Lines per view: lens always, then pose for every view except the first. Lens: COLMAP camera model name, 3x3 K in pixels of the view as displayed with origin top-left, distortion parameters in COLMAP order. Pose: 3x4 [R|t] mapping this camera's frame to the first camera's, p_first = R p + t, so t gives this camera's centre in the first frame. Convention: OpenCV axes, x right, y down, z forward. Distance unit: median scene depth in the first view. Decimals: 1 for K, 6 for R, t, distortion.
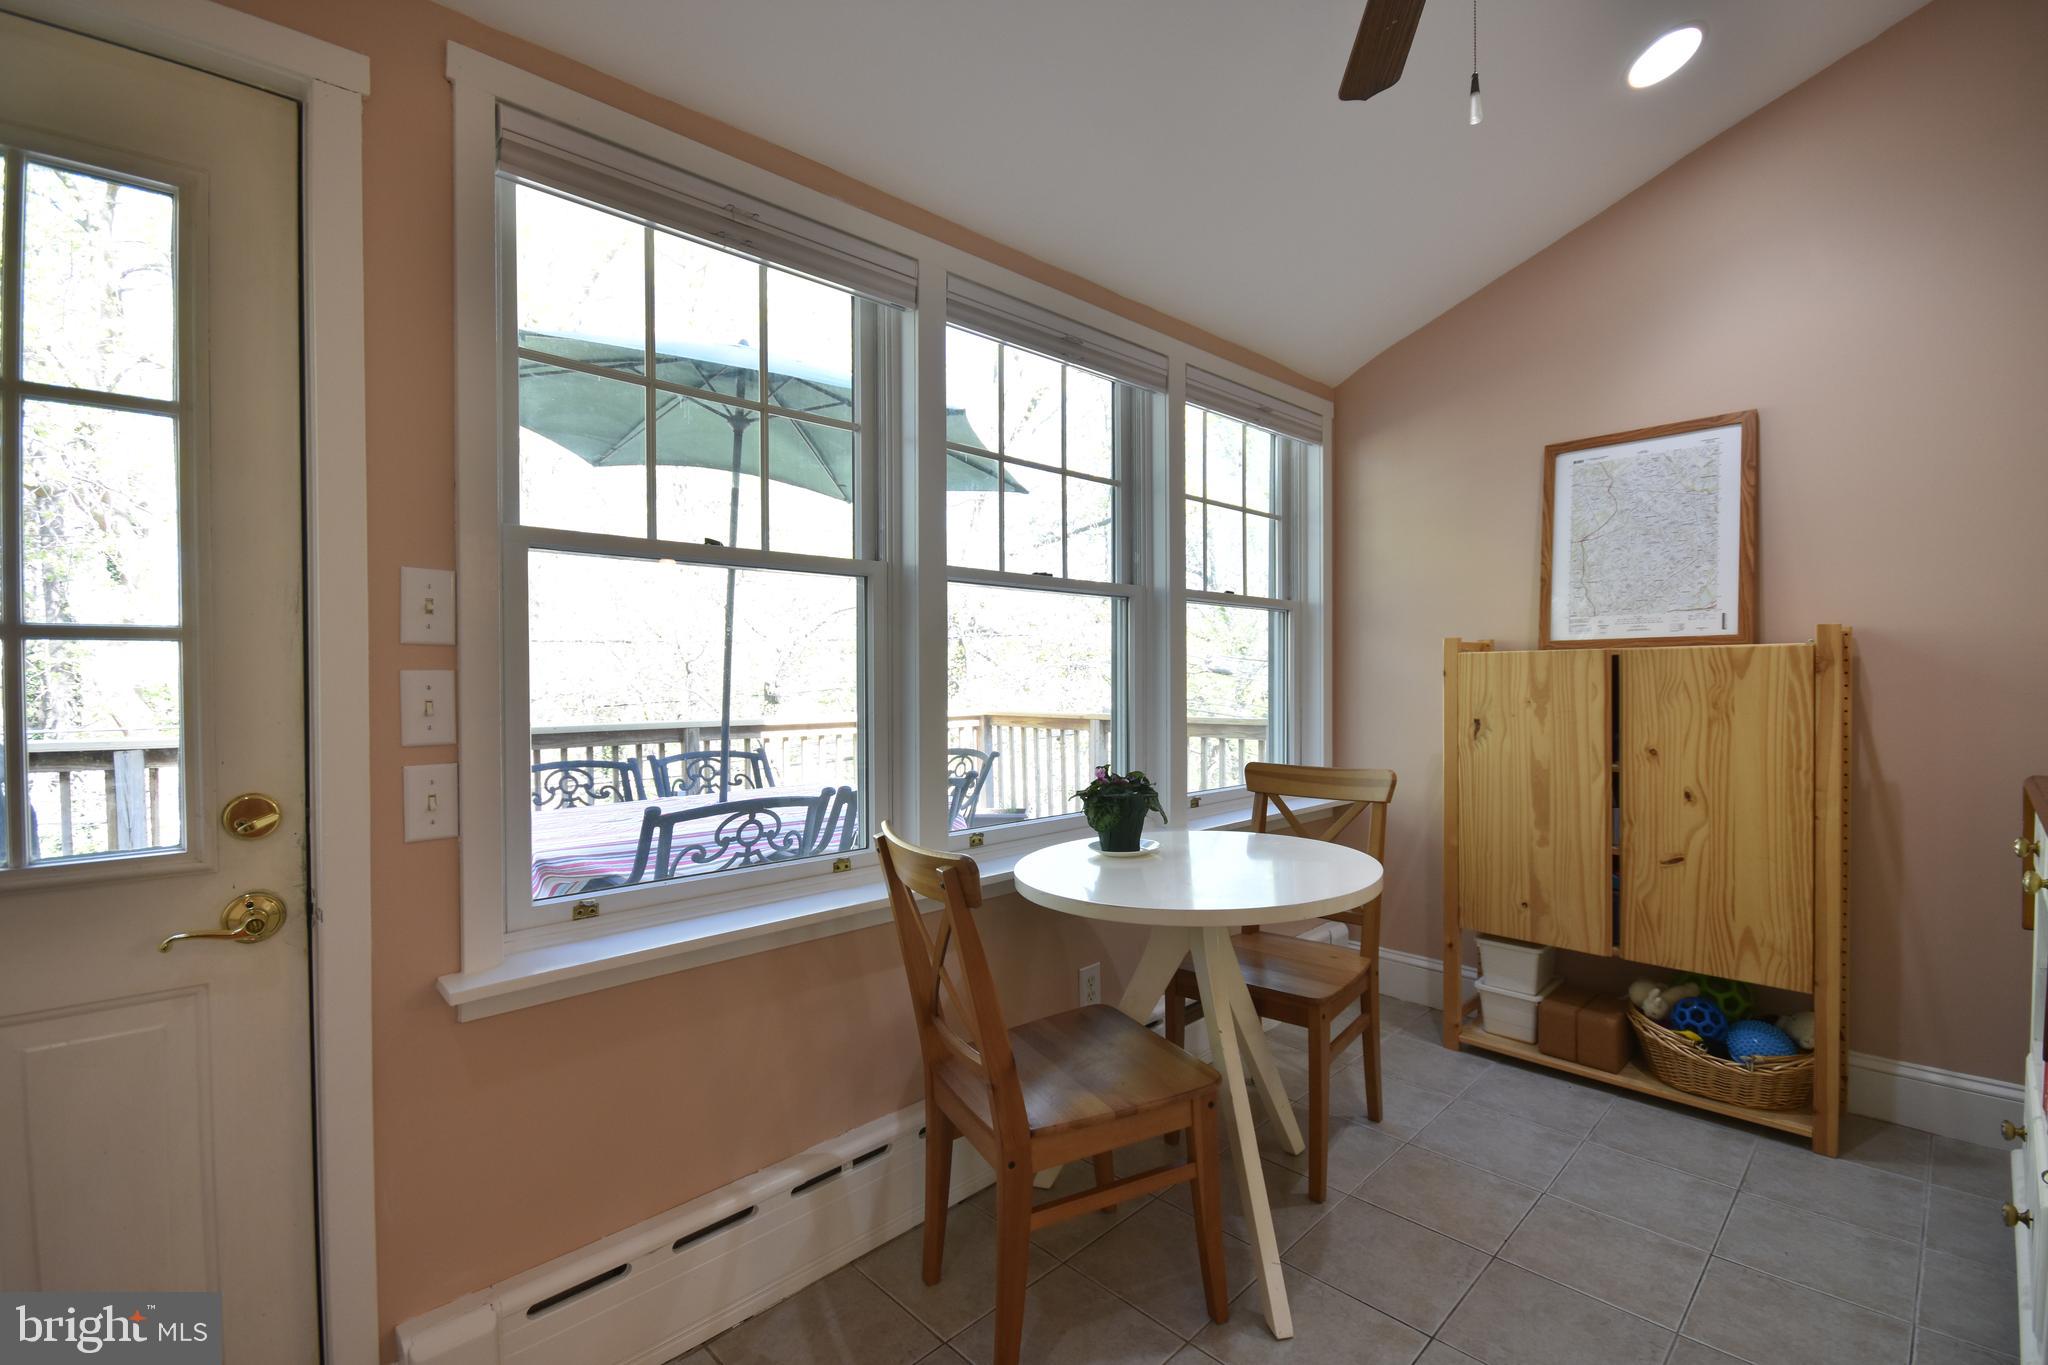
lens RADIAL K [[899.0, 0, 1026.0], [0, 899.0, 691.0], [0, 0, 1]] dist [0.008149, -0.011843]
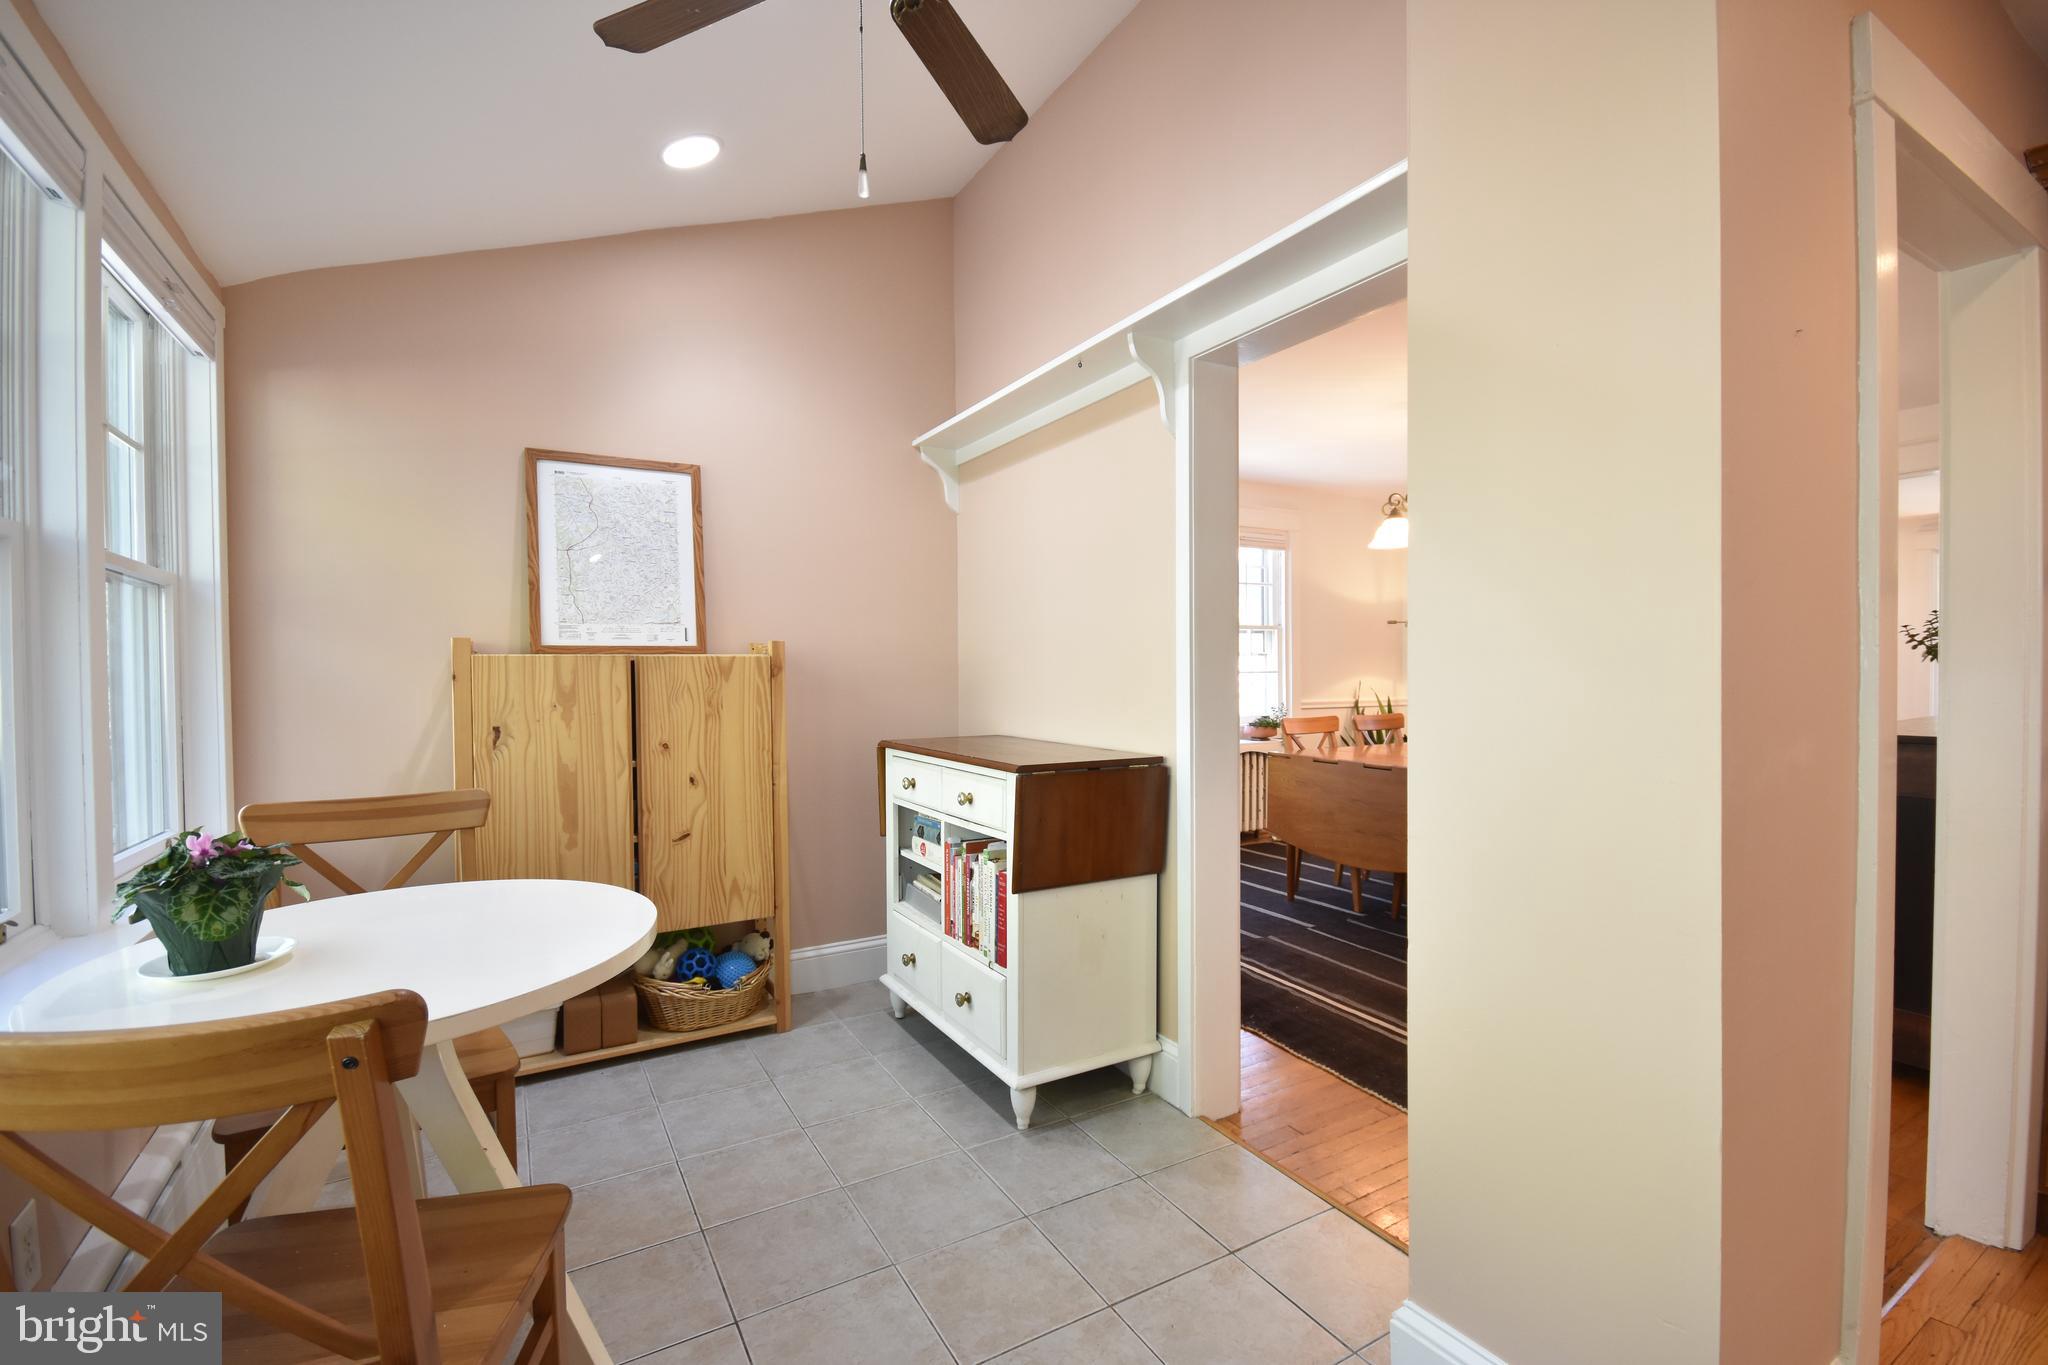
lens RADIAL K [[897.2, 0, 1027.7], [0, 897.2, 691.8], [0, 0, 1]] dist [-0.001098, -0.000480]
pose [[0.230318, -0.012658, 0.973033, -0.299954], [0.020986, 0.999747, 0.008038, -0.000666], [-0.972889, 0.018569, 0.230525, 0.279920]]
